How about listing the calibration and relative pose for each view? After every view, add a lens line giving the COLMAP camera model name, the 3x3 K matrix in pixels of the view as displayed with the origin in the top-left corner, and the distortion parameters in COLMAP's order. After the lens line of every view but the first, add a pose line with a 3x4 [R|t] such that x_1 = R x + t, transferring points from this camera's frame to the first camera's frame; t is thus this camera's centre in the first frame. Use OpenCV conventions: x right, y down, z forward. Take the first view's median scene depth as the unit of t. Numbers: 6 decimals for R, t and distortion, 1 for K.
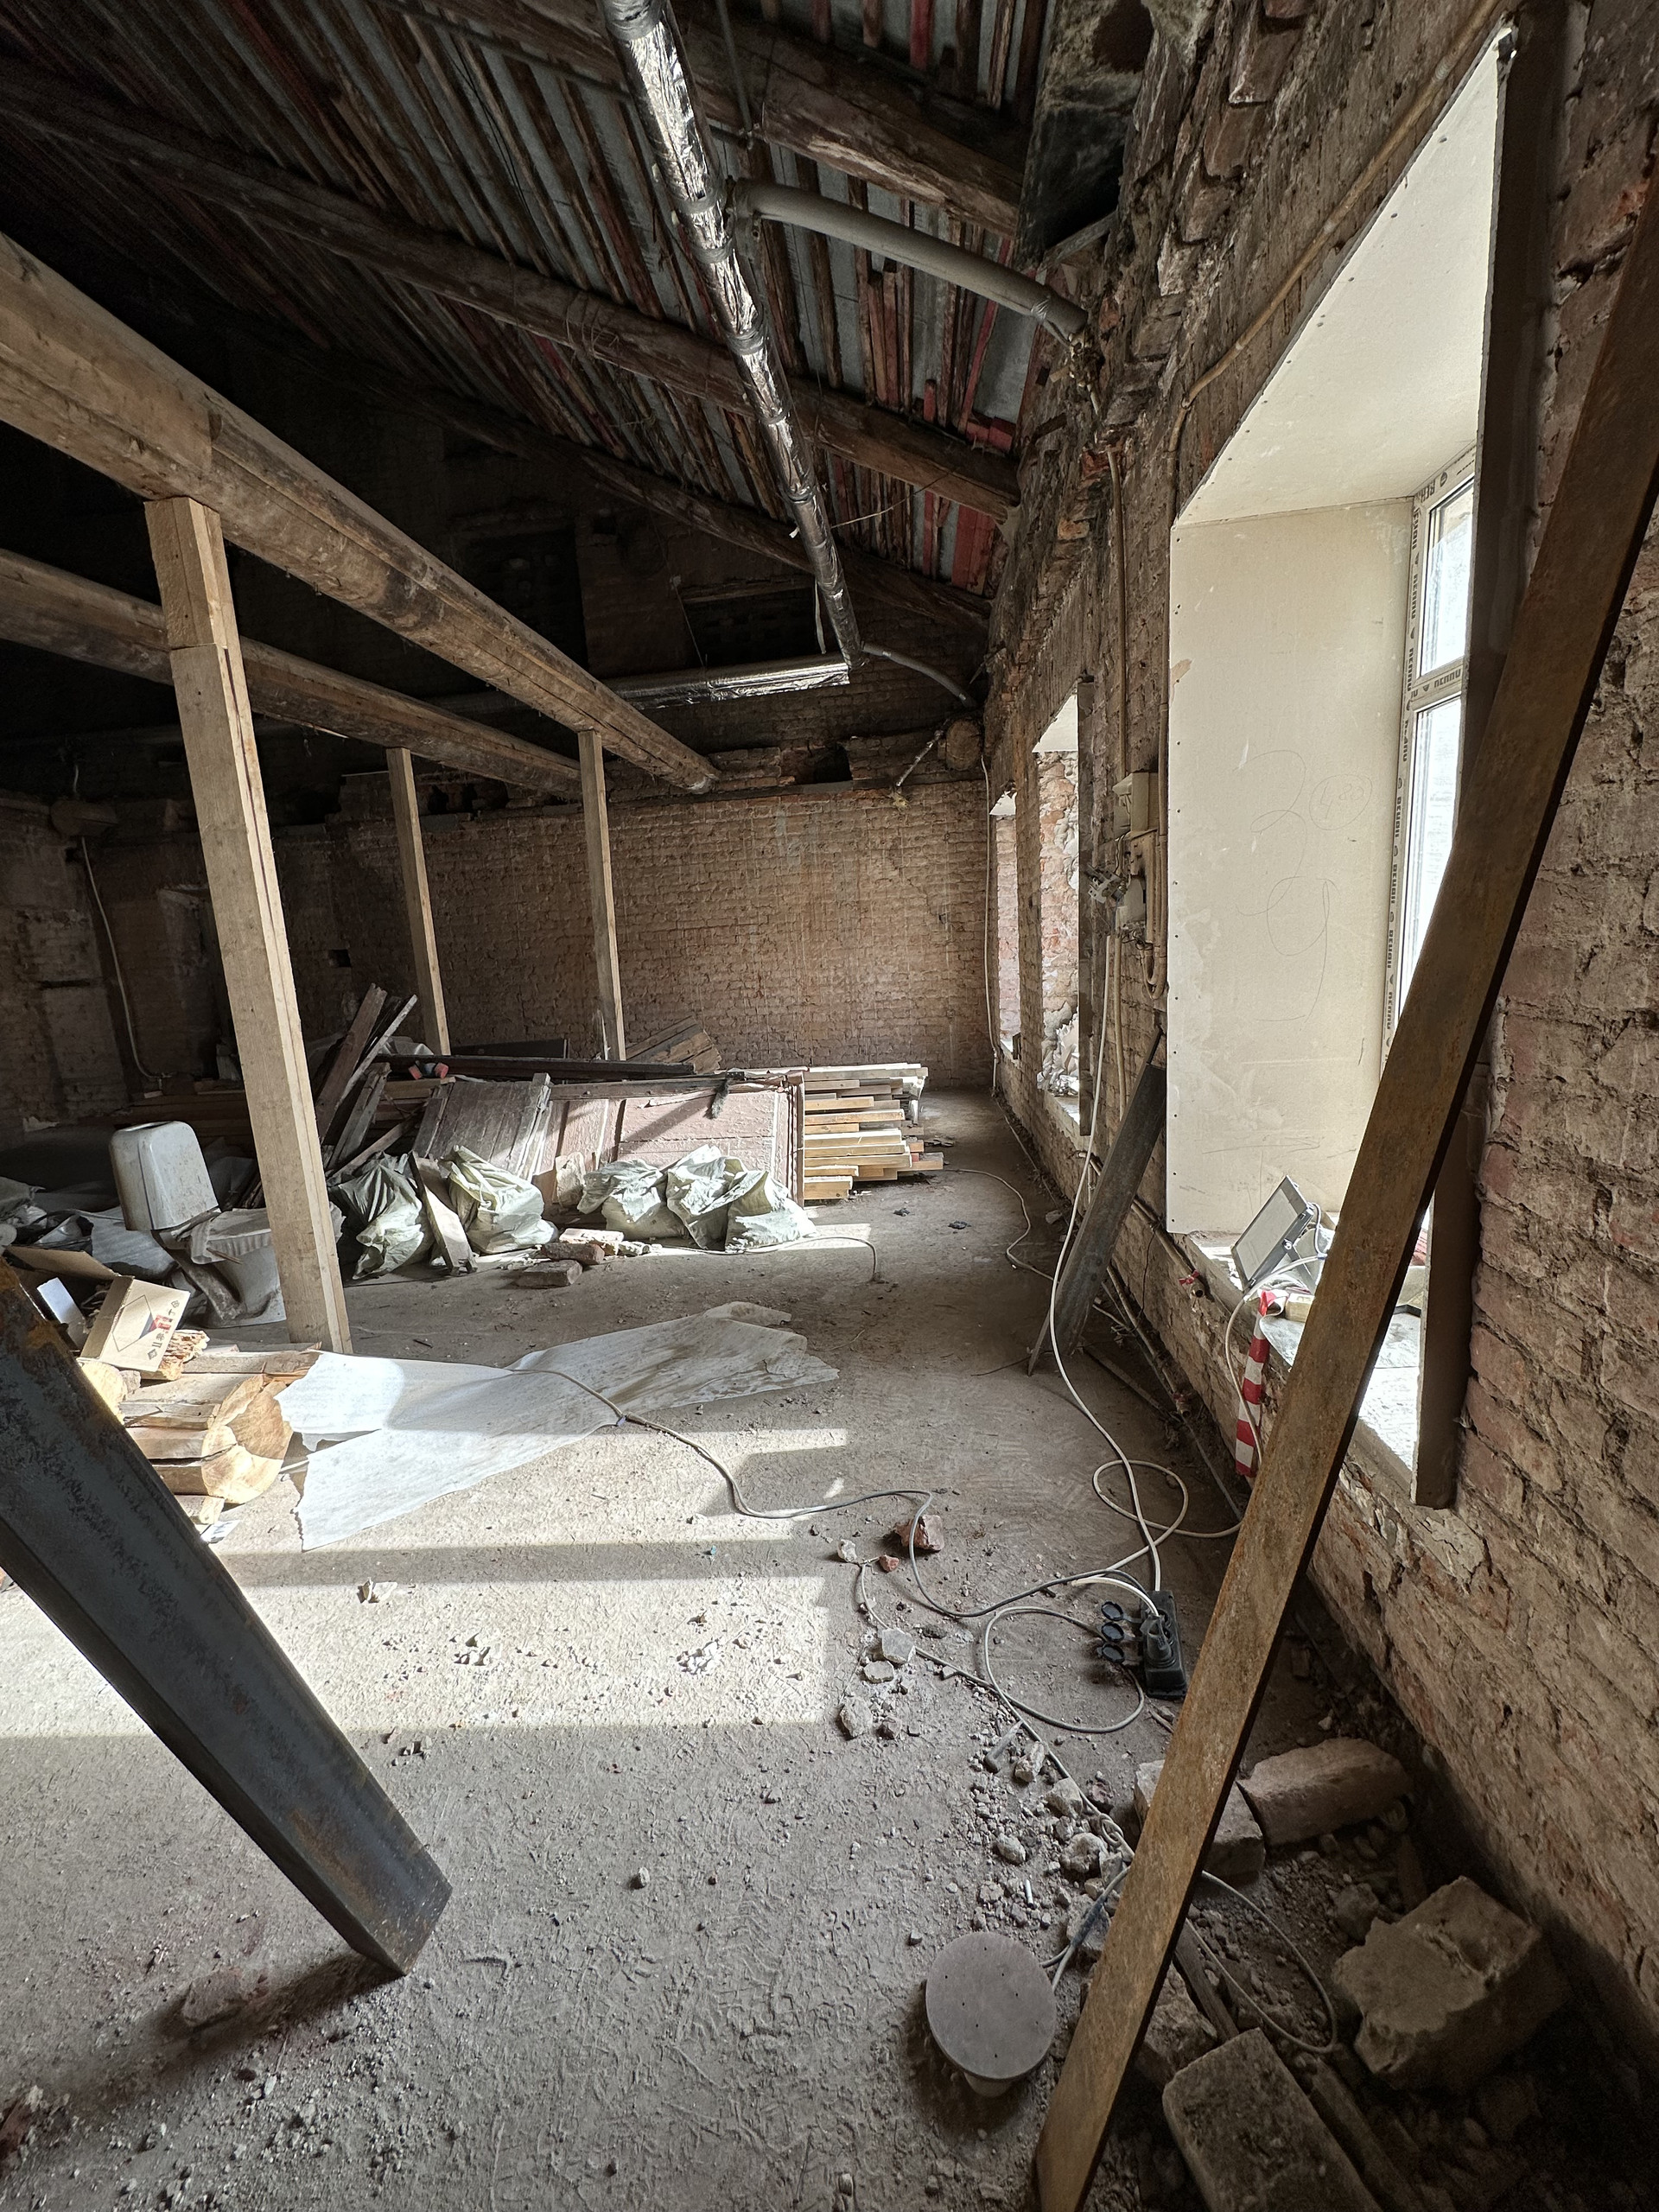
lens RADIAL K [[879.5, 0, 826.6], [0, 879.5, 1108.6], [0, 0, 1]] dist [-0.001019, 0.000499]
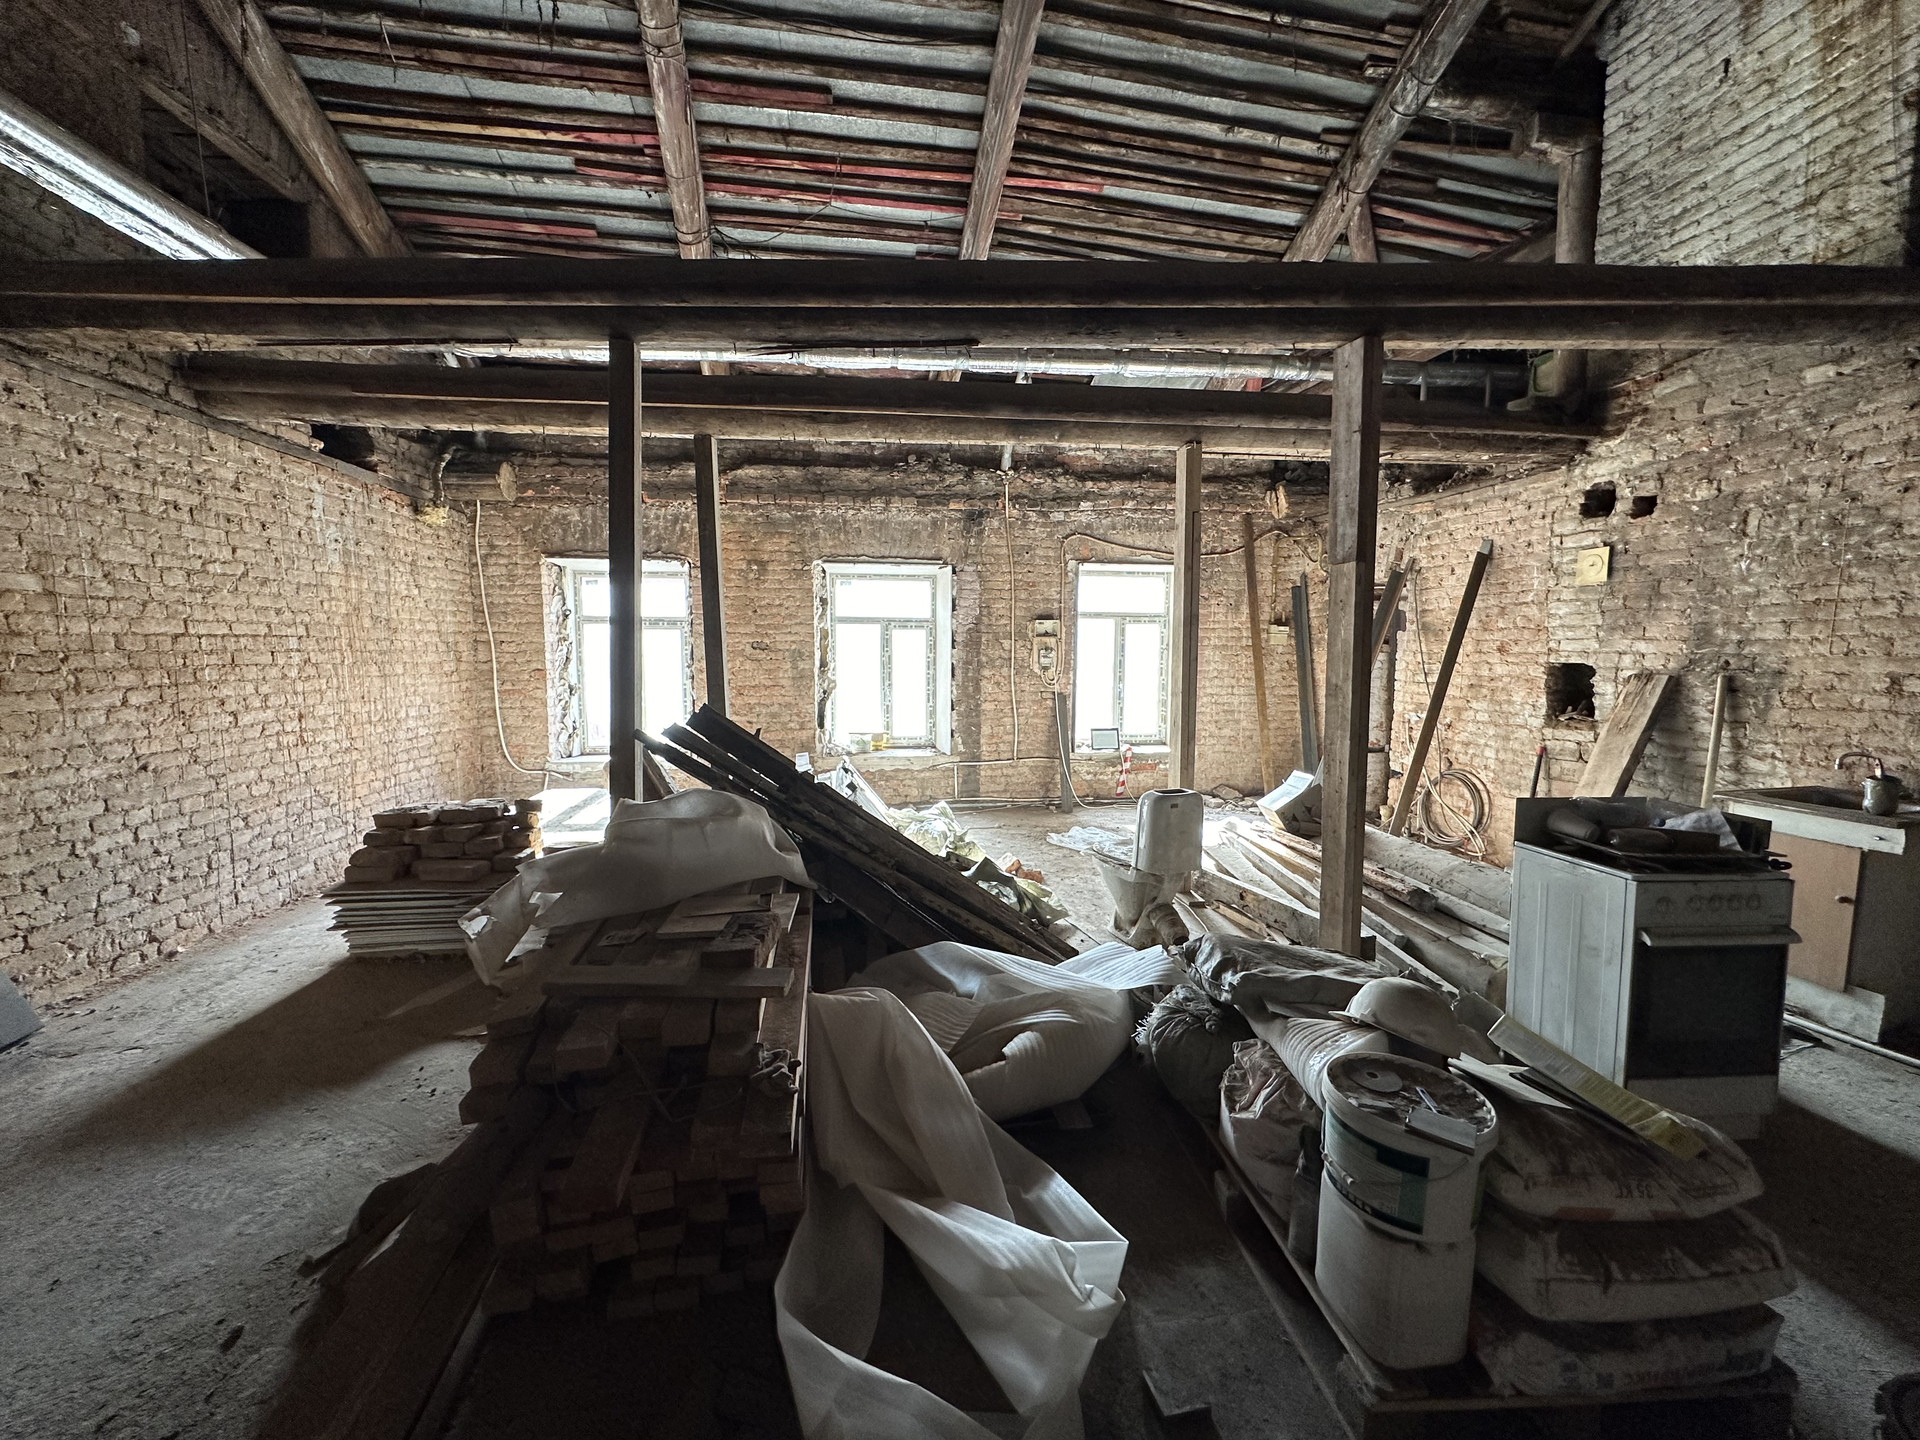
lens RADIAL K [[763.4, 0, 960.8], [0, 763.4, 716.0], [0, 0, 1]] dist [-0.001019, 0.000499]
pose [[-0.233783, -0.025540, 0.971953, -0.766689], [0.191541, 0.978855, 0.071793, -0.096357], [-0.953235, 0.202953, -0.223948, 0.666379]]
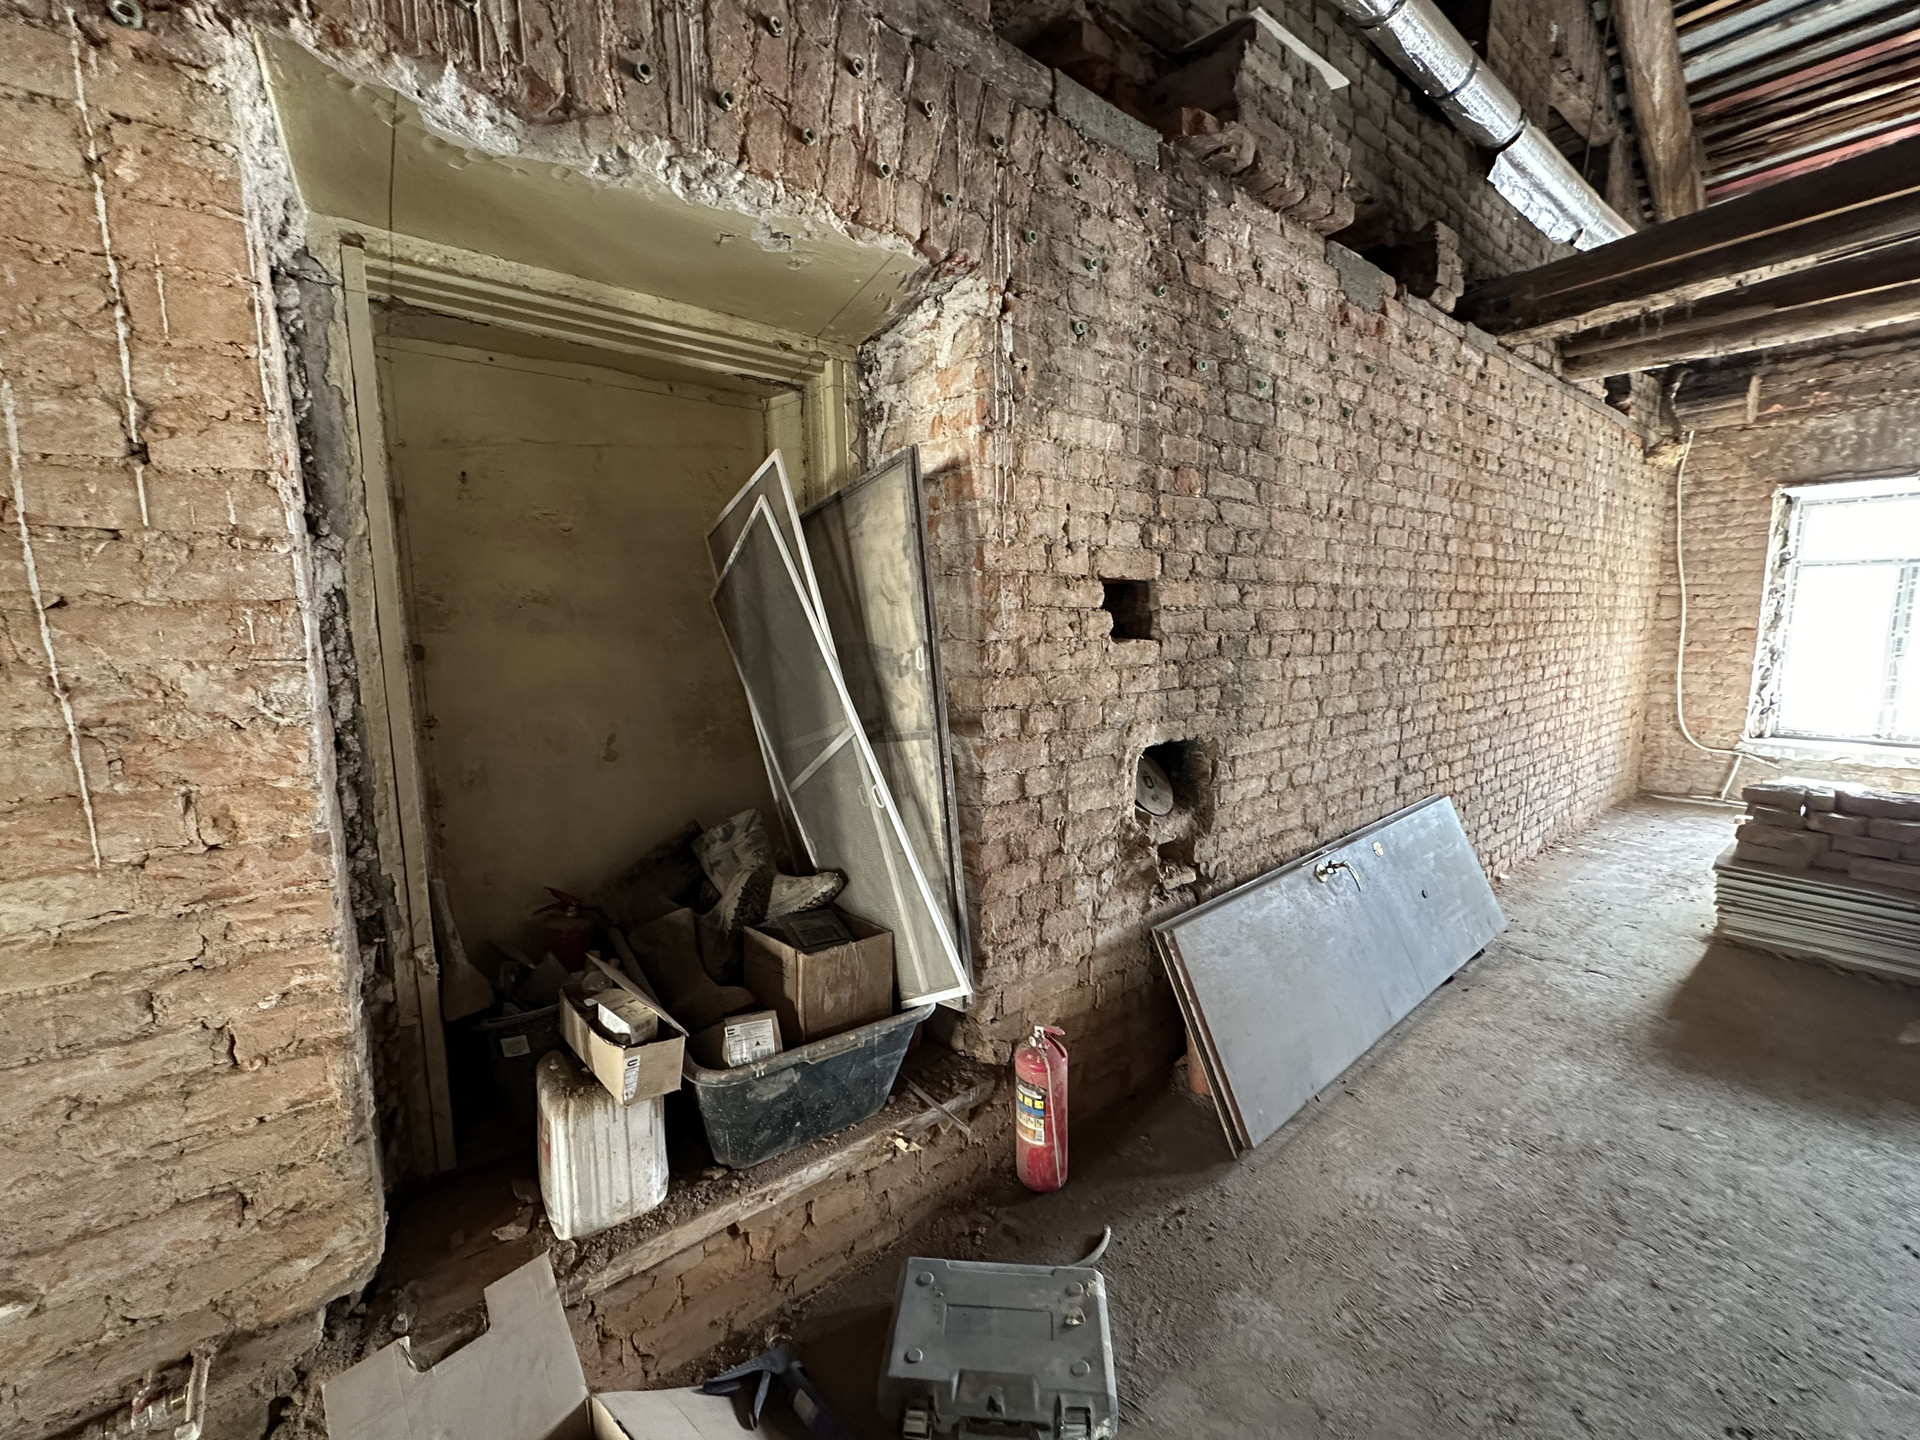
lens RADIAL K [[763.4, 0, 960.5], [0, 763.4, 715.3], [0, 0, 1]] dist [-0.001019, 0.000499]
pose [[0.710073, -0.041523, 0.702902, -0.834256], [0.102690, 0.993693, -0.045036, -0.140028], [-0.696599, 0.104160, 0.709859, 0.930218]]
